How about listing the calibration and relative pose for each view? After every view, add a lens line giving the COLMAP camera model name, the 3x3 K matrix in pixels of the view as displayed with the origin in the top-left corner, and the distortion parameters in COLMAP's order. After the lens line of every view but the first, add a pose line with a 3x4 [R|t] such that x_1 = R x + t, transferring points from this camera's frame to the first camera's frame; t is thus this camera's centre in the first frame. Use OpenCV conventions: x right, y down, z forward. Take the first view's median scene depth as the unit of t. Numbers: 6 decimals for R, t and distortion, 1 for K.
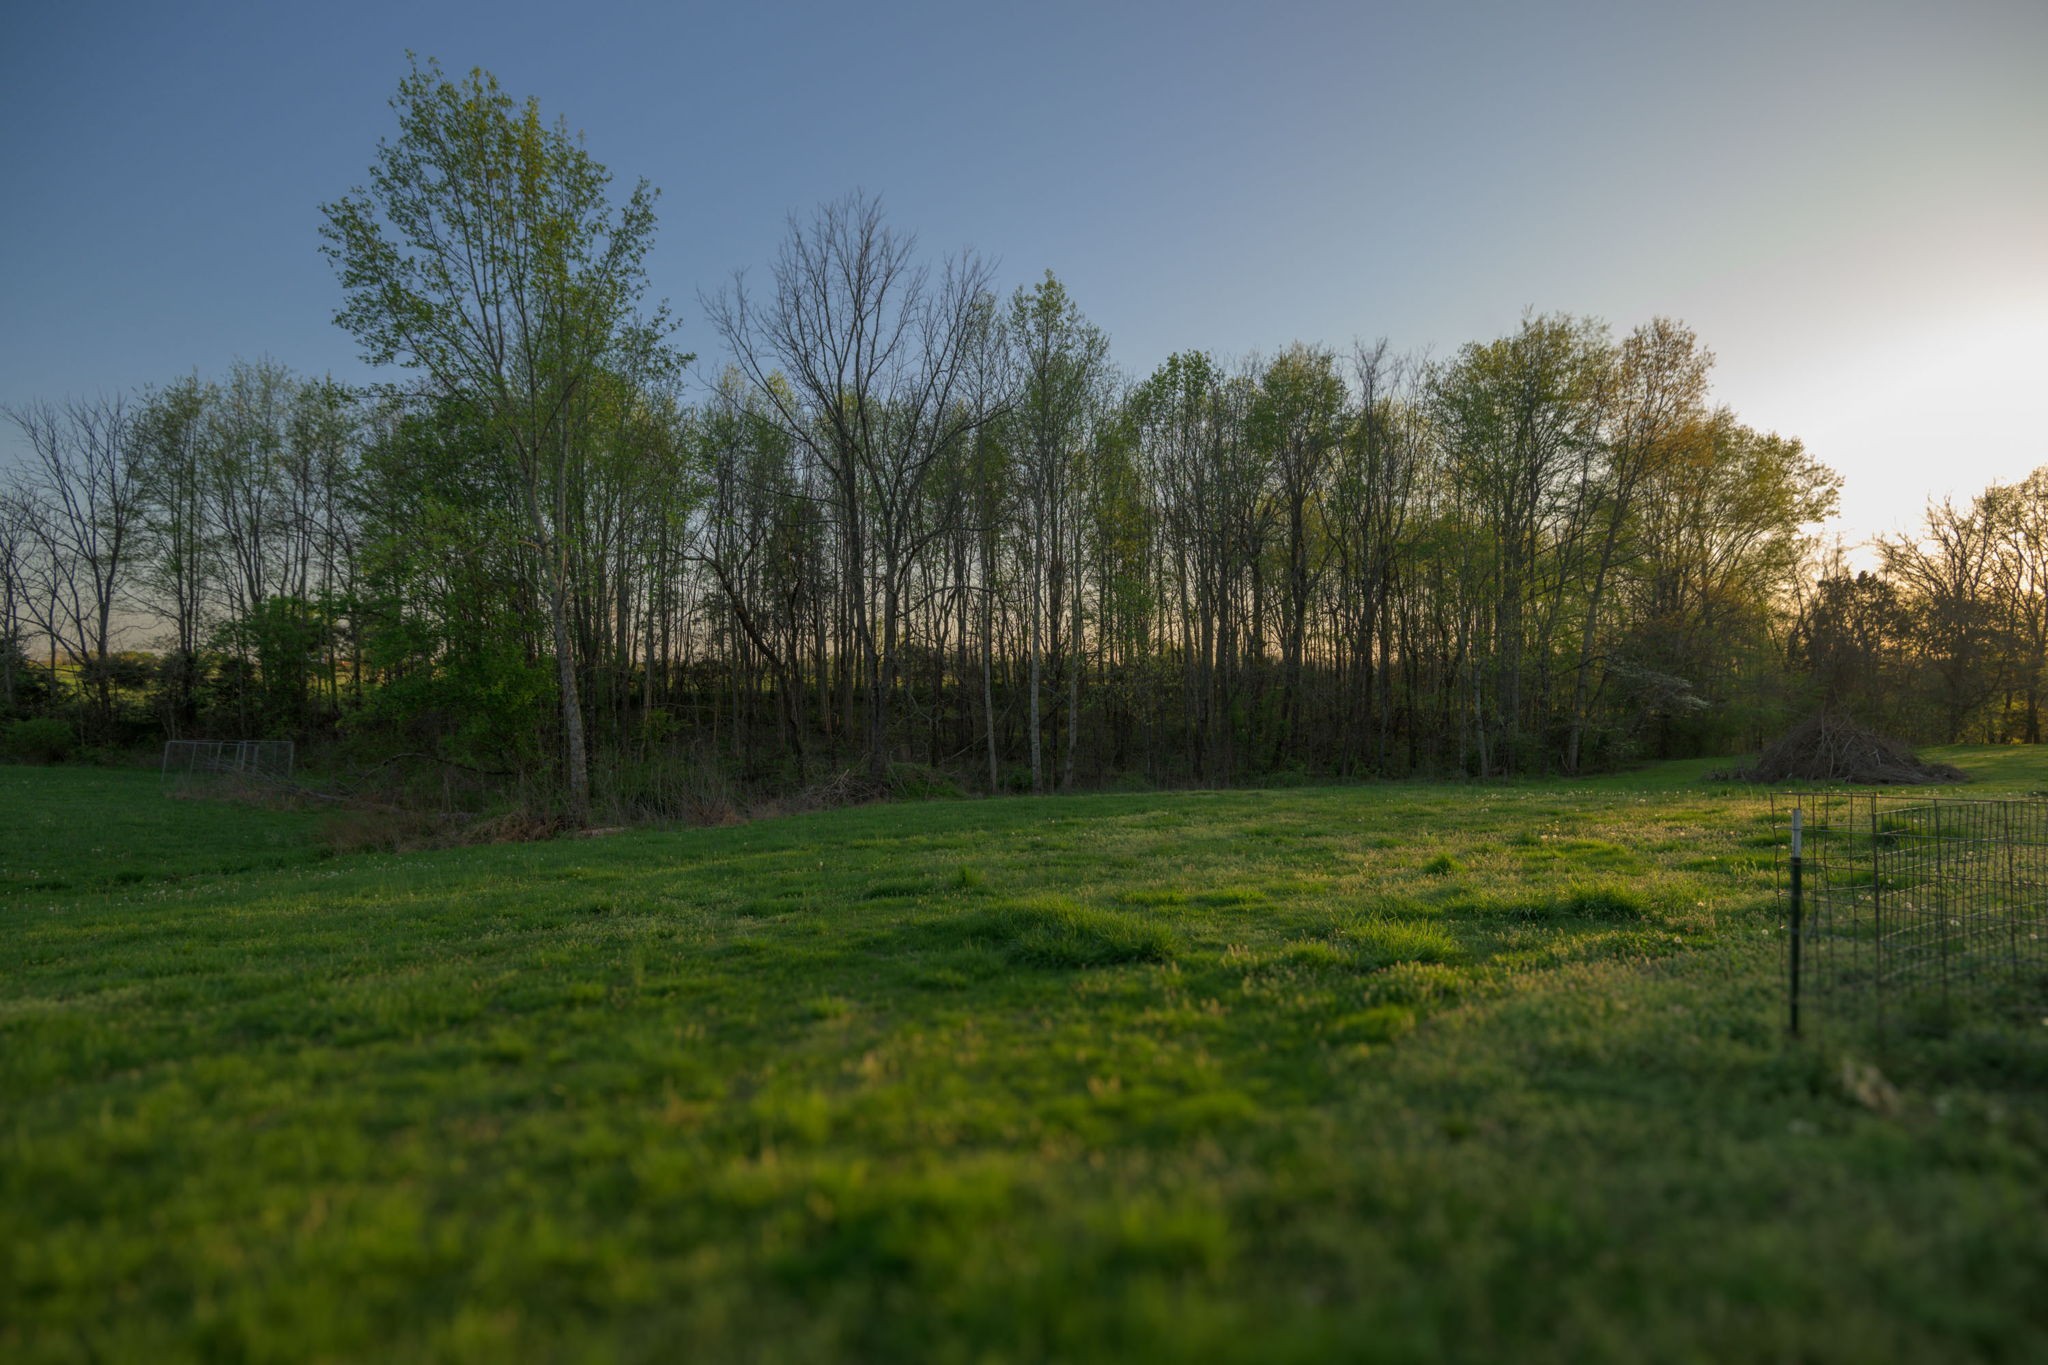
lens RADIAL K [[920.2, 0, 1024.0], [0, 920.2, 682.5], [0, 0, 1]] dist [-0.007888, -0.002610]
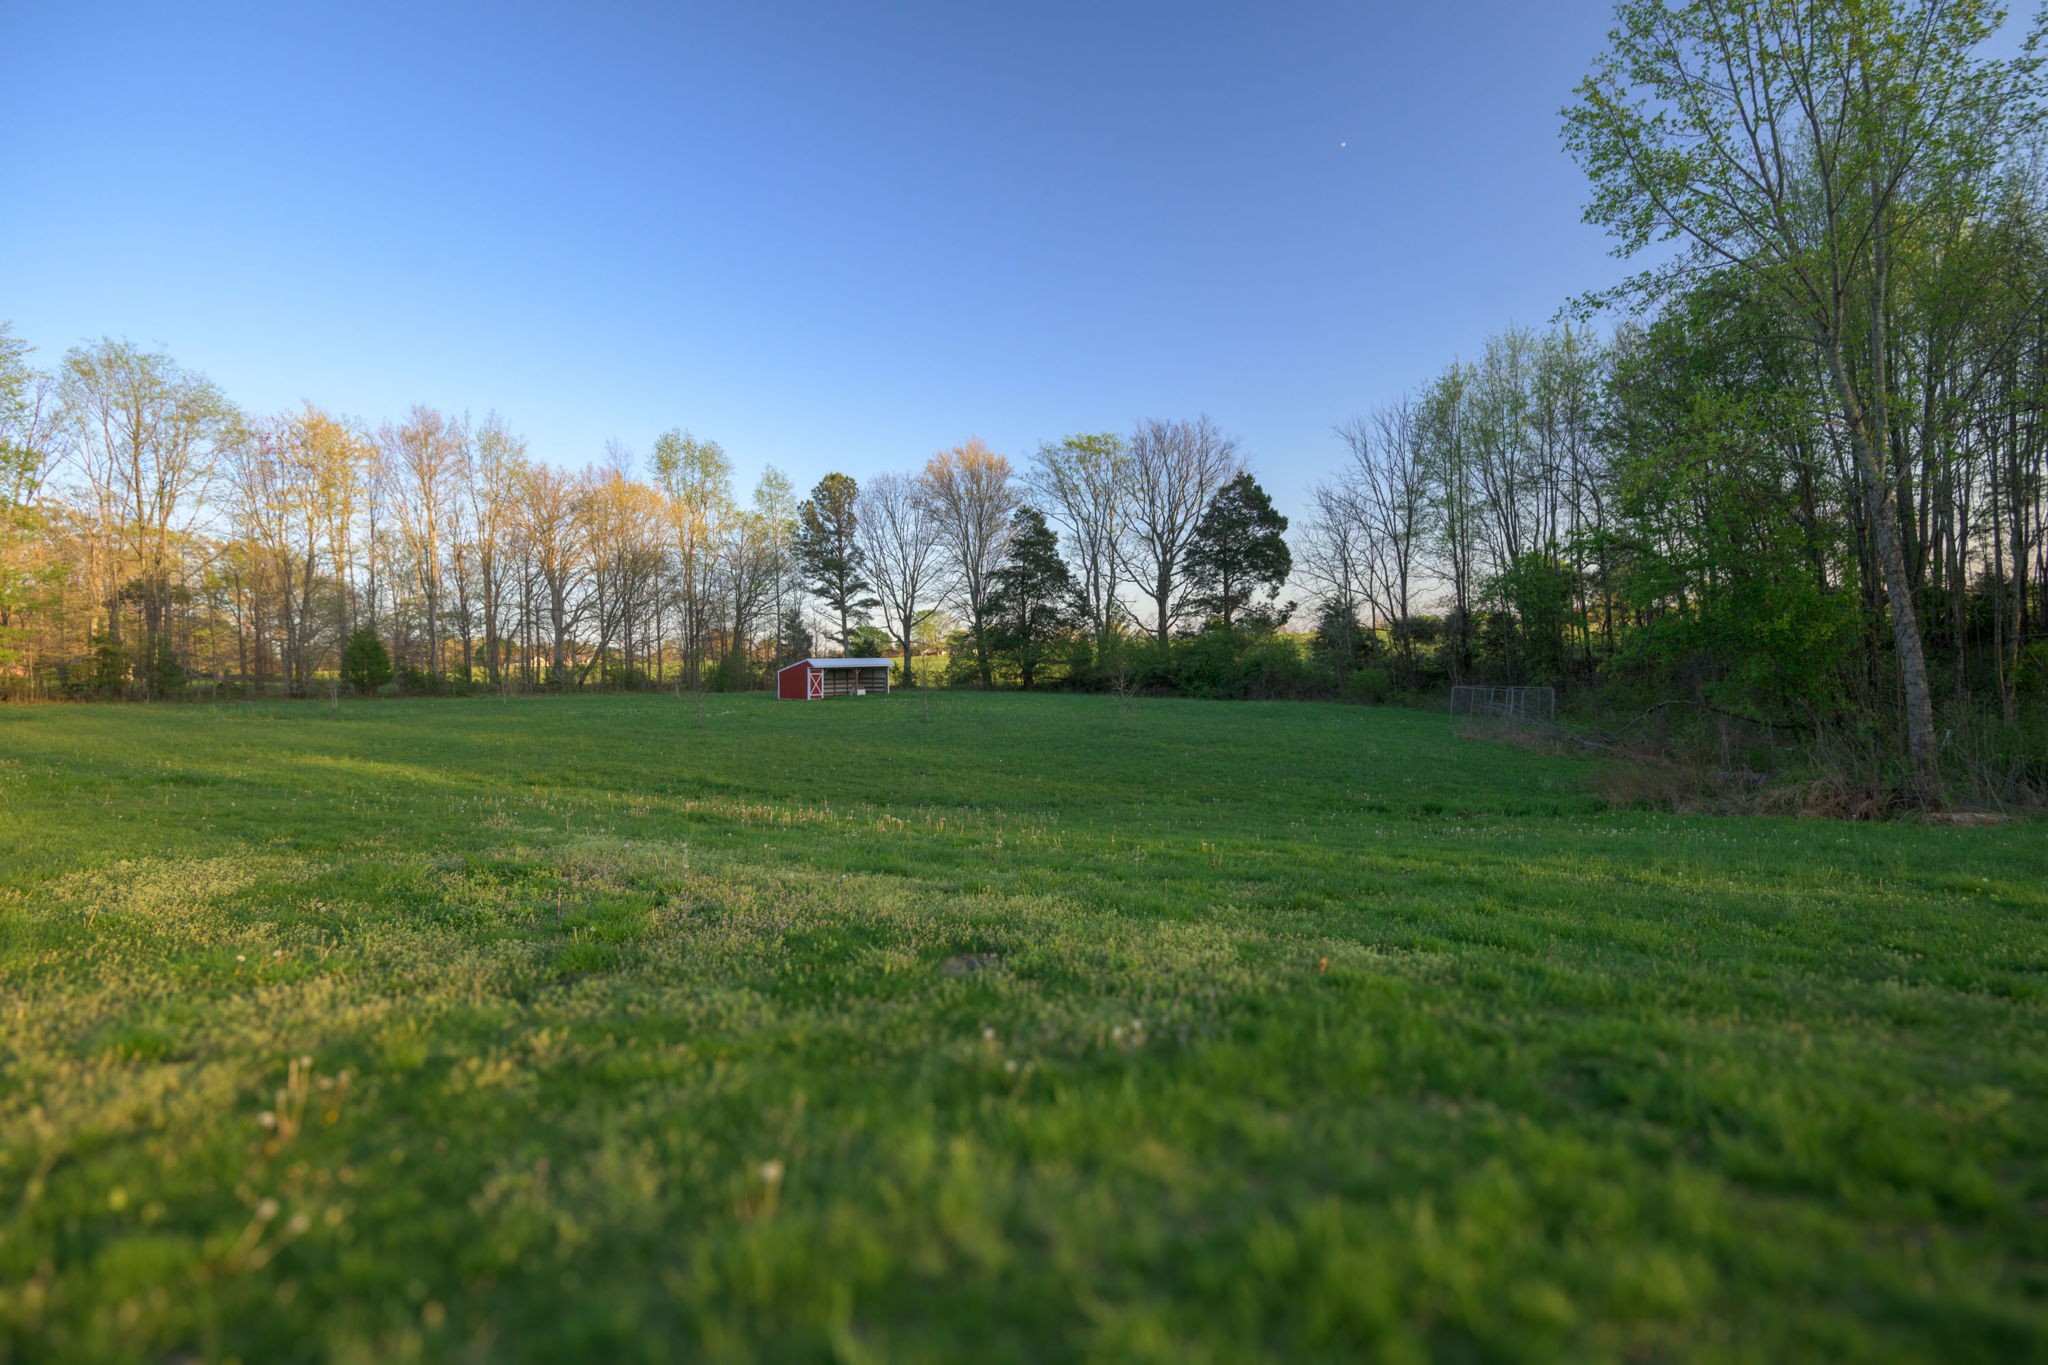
lens RADIAL K [[920.2, 0, 1024.0], [0, 920.2, 682.5], [0, 0, 1]] dist [-0.007888, -0.002610]
pose [[0.374362, -0.002554, -0.927279, -0.076341], [0.053093, 0.998415, 0.018685, 0.008861], [0.925761, -0.056227, 0.373904, 0.076602]]
